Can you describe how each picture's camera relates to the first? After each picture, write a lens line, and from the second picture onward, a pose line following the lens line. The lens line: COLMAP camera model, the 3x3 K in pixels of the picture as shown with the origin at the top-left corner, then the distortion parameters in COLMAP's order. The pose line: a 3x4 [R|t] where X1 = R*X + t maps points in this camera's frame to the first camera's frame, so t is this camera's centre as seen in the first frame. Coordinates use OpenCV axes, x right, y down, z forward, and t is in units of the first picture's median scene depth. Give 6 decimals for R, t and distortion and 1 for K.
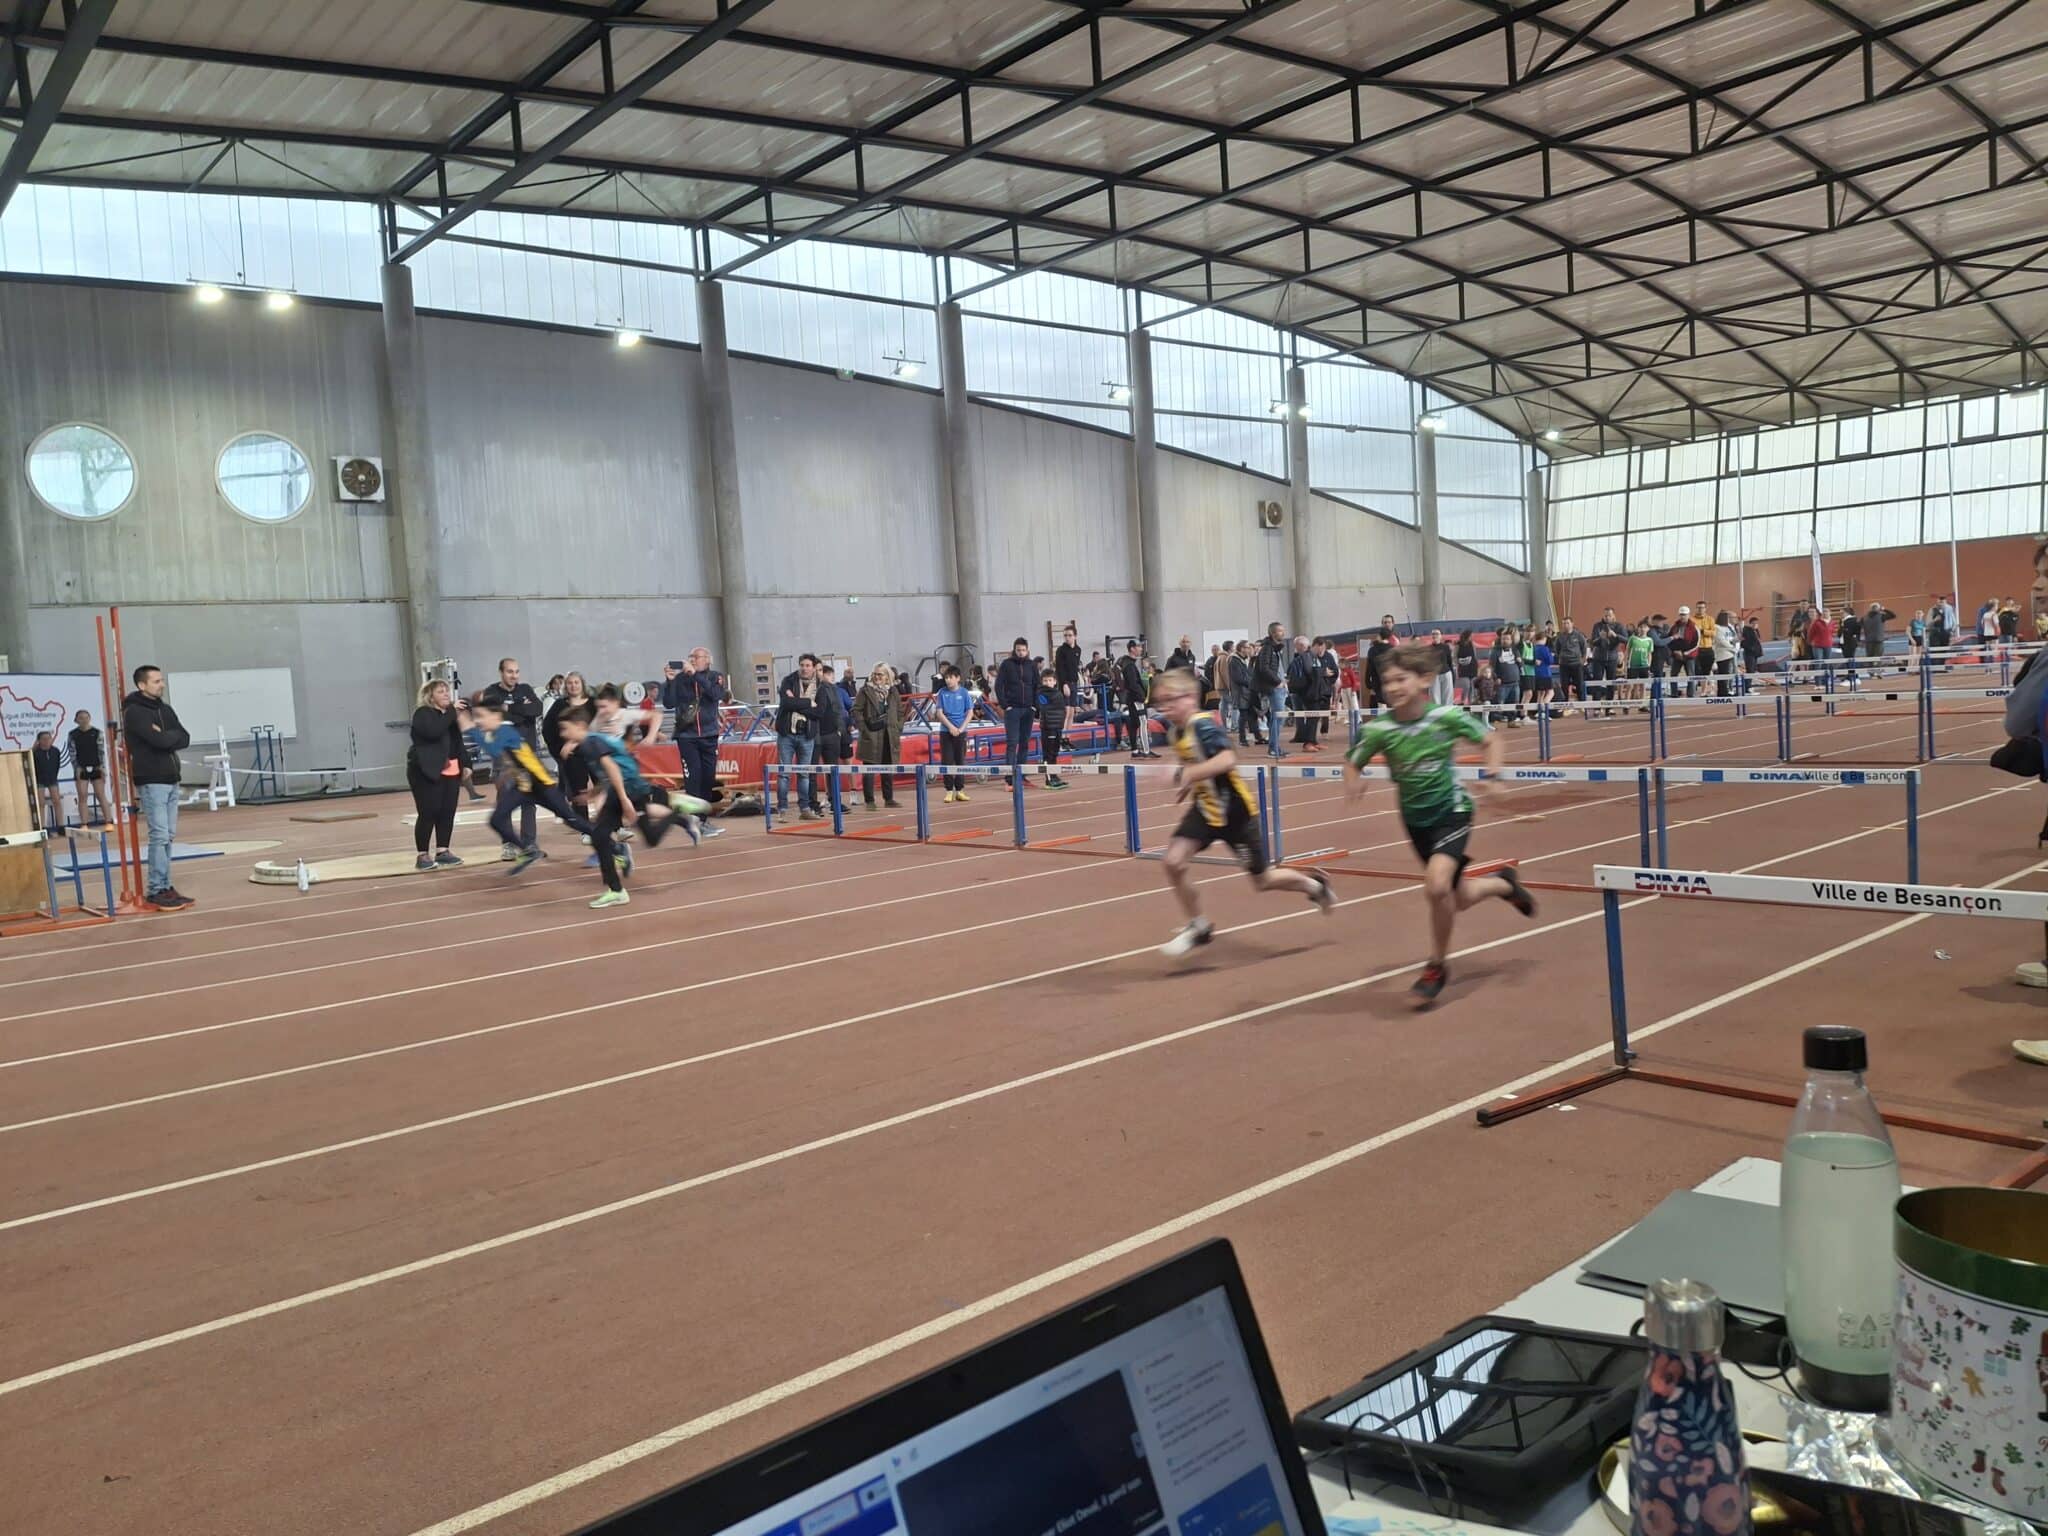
lens RADIAL K [[1477.4, 0, 1027.0], [0, 1477.4, 735.2], [0, 0, 1]] dist [0.030476, -0.063240]
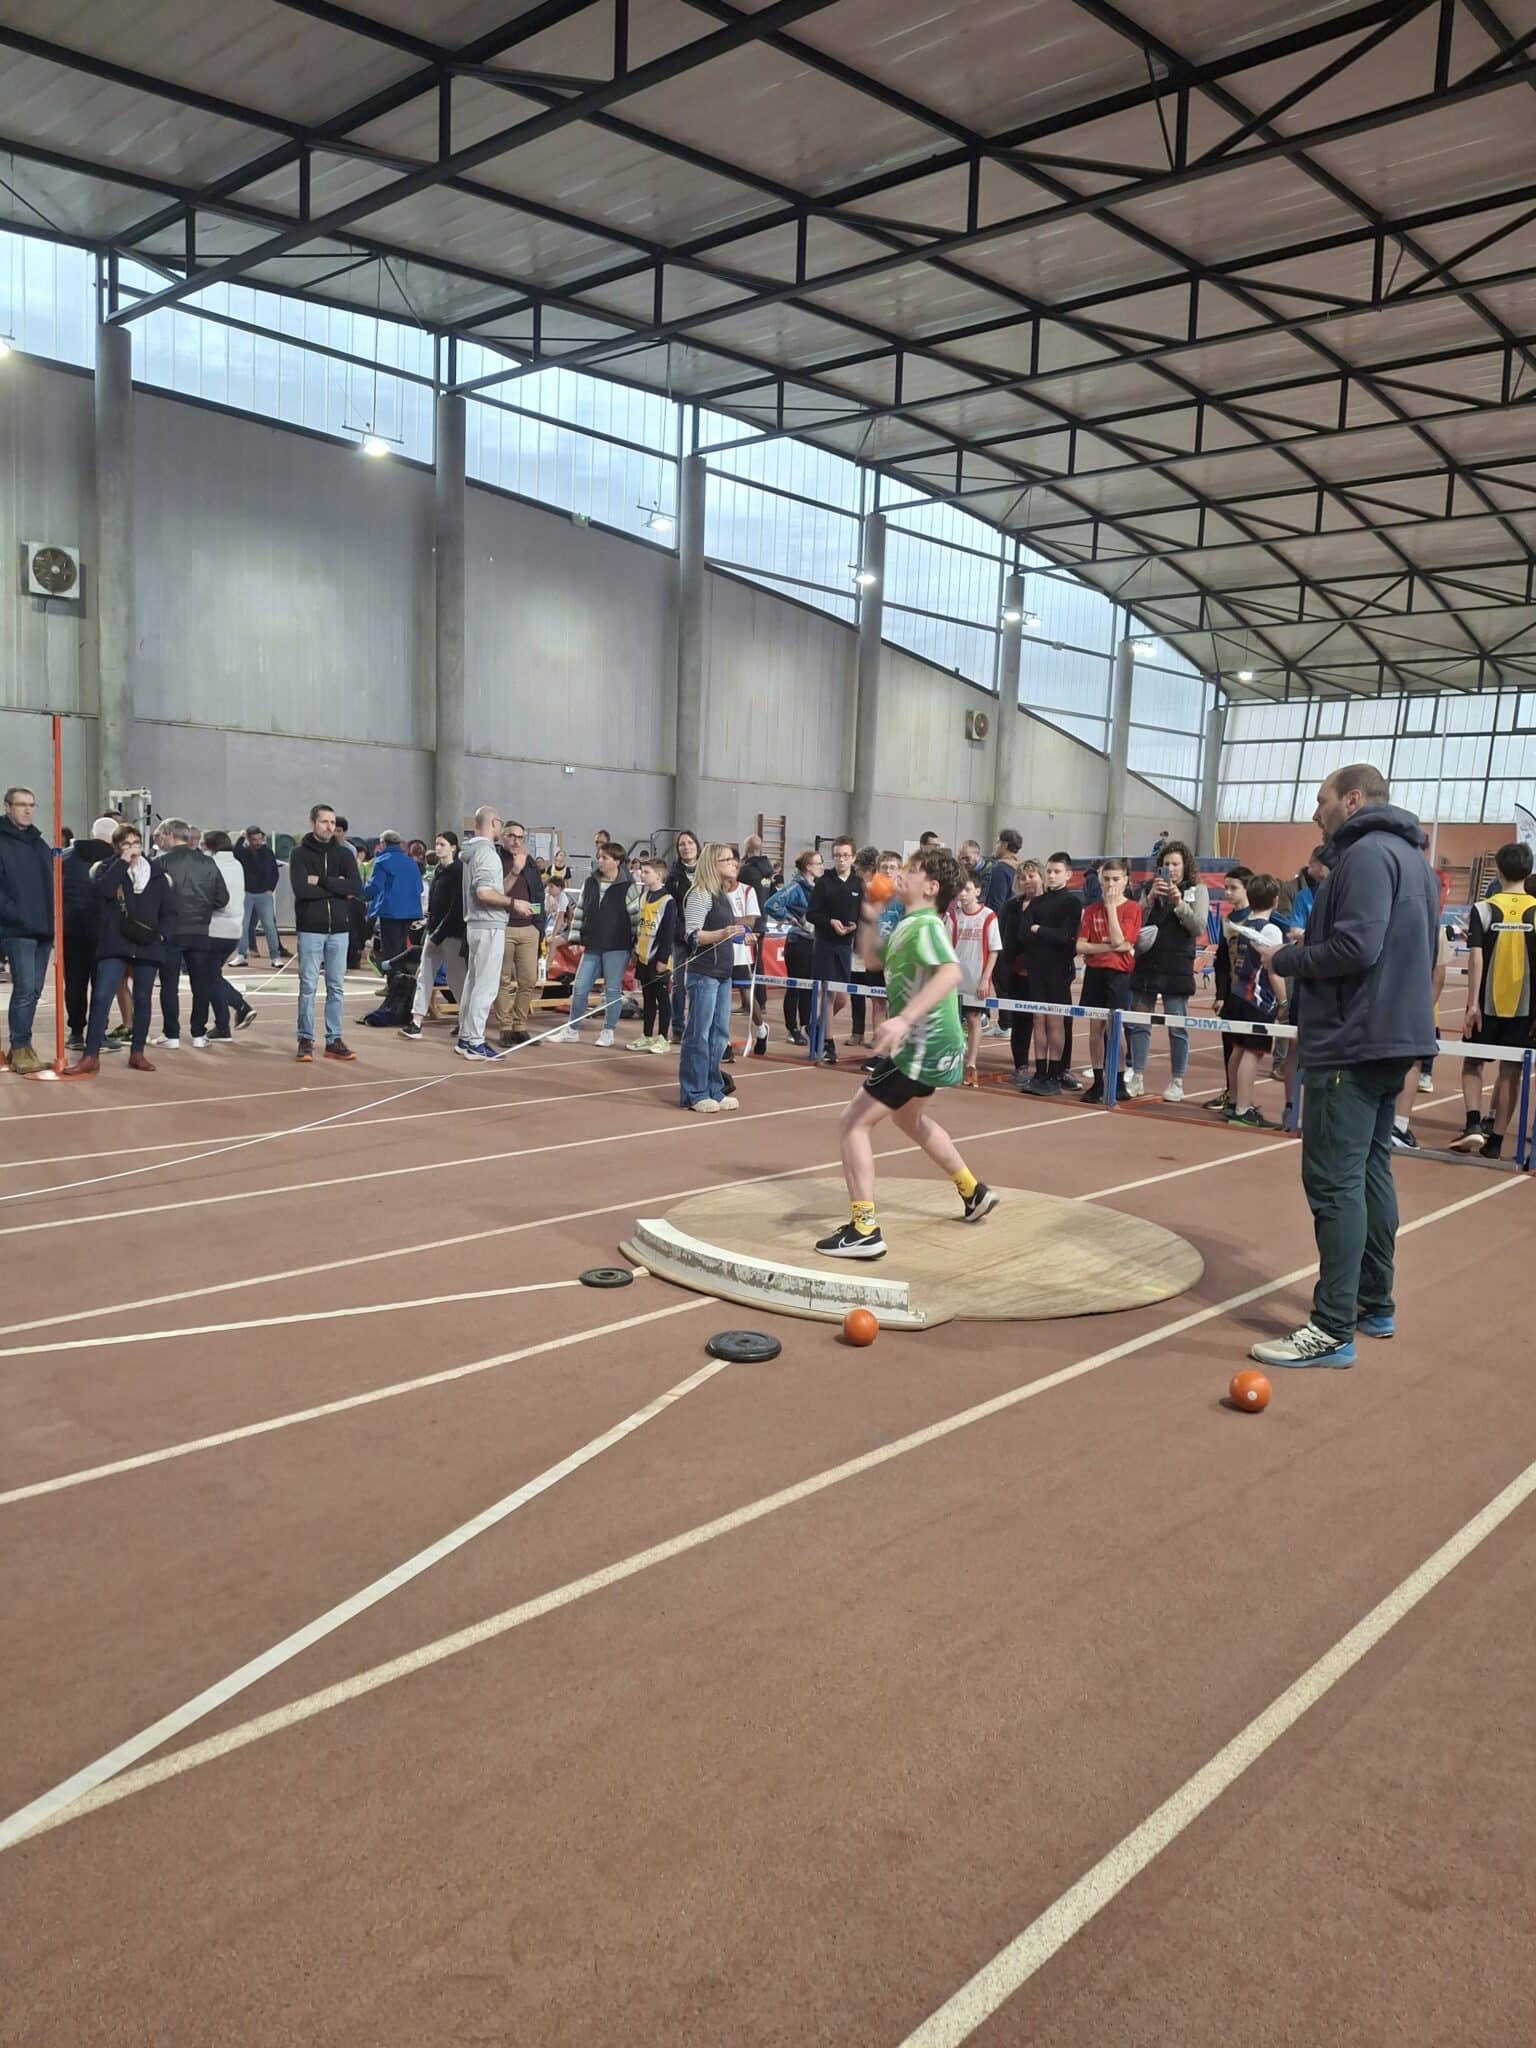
lens RADIAL K [[1477.4, 0, 767.0], [0, 1477.4, 1009.1], [0, 0, 1]] dist [0.030476, -0.063240]
pose [[0.988639, 0.088106, 0.121777, -0.098654], [-0.094831, 0.994209, 0.050563, -0.001211], [-0.116617, -0.061537, 0.991269, 0.062699]]
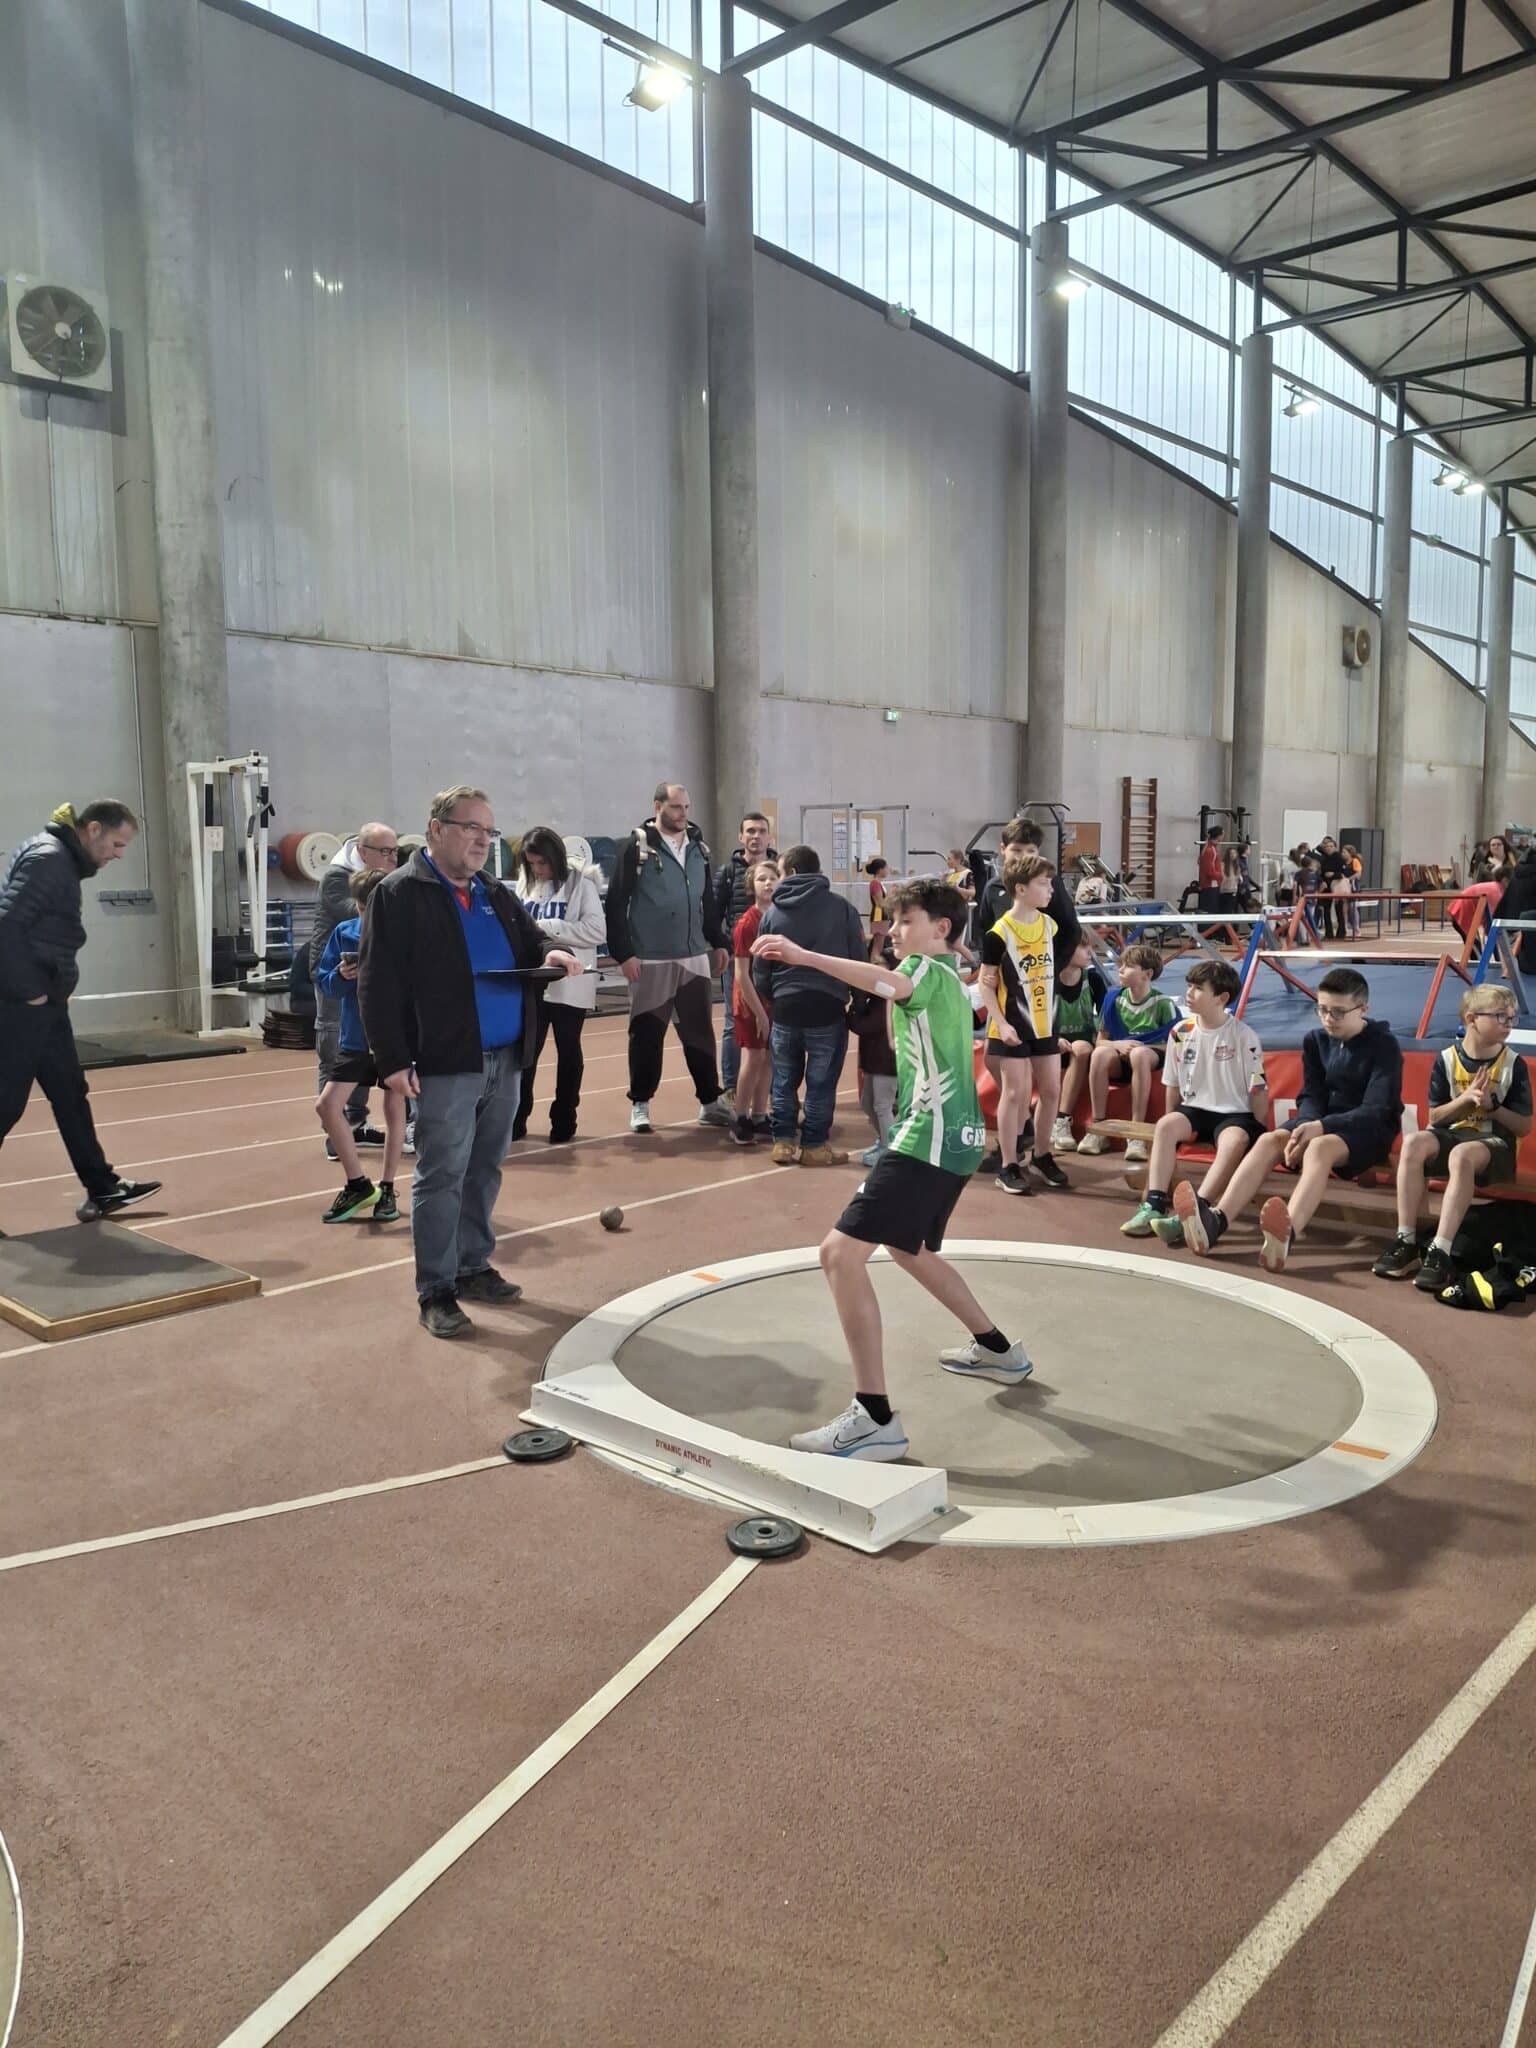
lens RADIAL K [[1477.4, 0, 773.1], [0, 1477.4, 1004.8], [0, 0, 1]] dist [0.030476, -0.063240]
pose [[0.994167, 0.050483, 0.095305, -0.223433], [-0.056019, 0.996839, 0.056334, -0.009085], [-0.092160, -0.061344, 0.993853, 0.439476]]
